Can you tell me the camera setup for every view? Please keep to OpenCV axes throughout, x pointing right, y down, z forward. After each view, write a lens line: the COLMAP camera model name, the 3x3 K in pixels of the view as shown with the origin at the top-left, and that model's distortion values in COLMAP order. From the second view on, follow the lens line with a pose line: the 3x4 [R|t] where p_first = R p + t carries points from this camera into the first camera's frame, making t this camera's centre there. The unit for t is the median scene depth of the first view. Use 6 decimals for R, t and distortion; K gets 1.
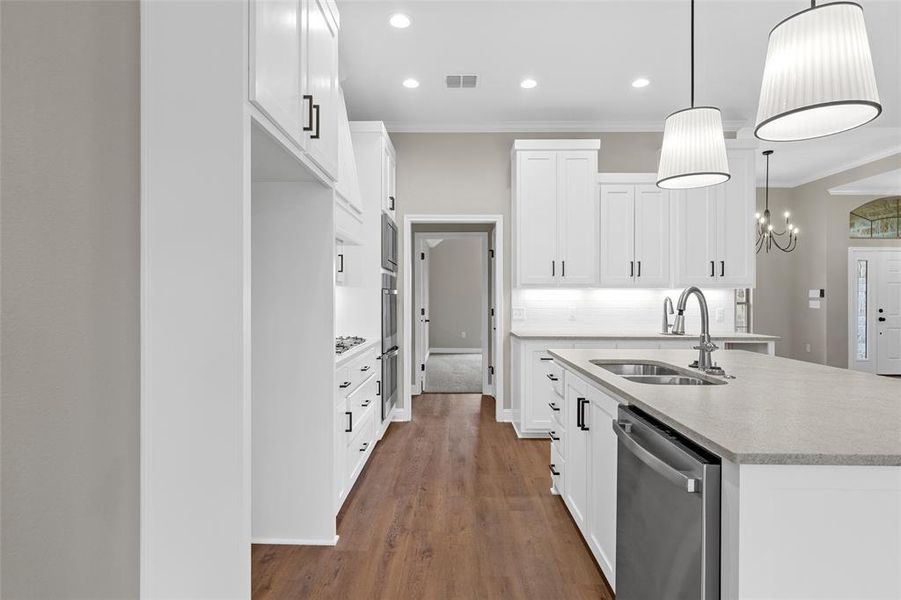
lens RADIAL K [[452.6, 0, 450.5], [0, 452.6, 300.0], [0, 0, 1]] dist [-0.000164, -0.000142]
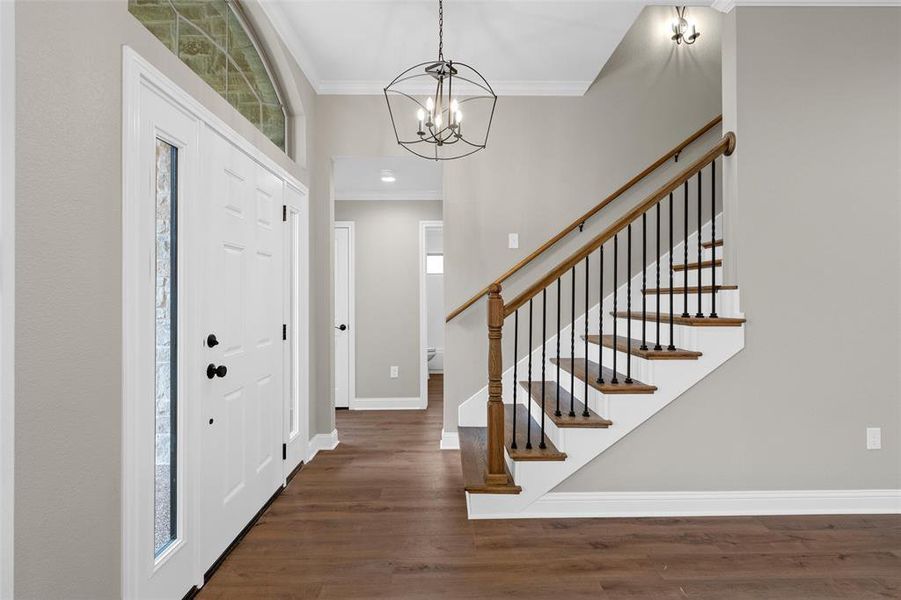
lens RADIAL K [[406.8, 0, 450.5], [0, 406.8, 300.0], [0, 0, 1]] dist [0.000118, -0.000082]
pose [[-0.027842, -0.002008, 0.999610, 0.688186], [0.005054, 0.999985, 0.002149, -0.001564], [-0.999600, 0.005112, -0.027832, 0.850999]]
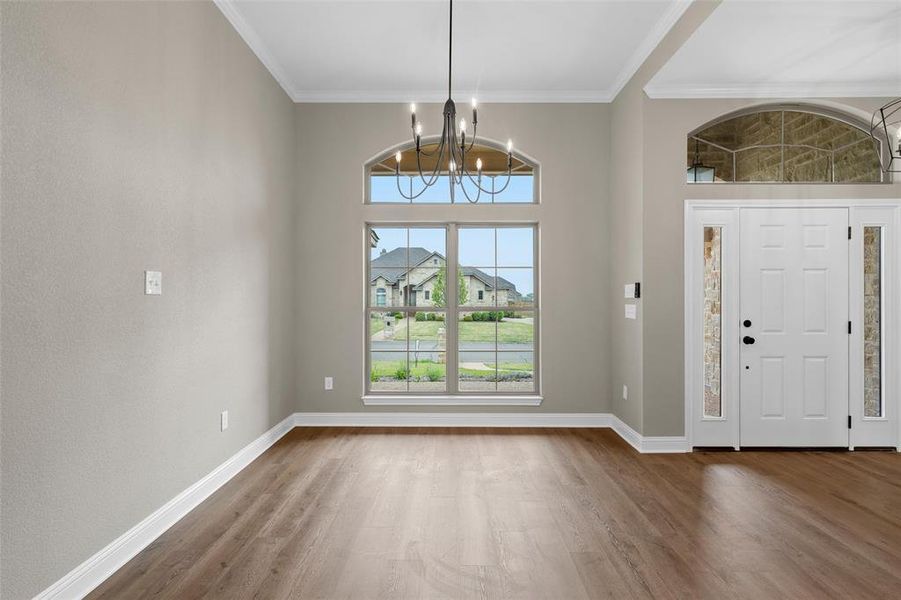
lens RADIAL K [[452.6, 0, 450.5], [0, 452.6, 300.0], [0, 0, 1]] dist [-0.000164, -0.000142]
pose [[0.999954, -0.004392, 0.008495, 0.605657], [0.004441, 0.999974, -0.005749, -0.001394], [-0.008470, 0.005786, 0.999947, 0.486651]]
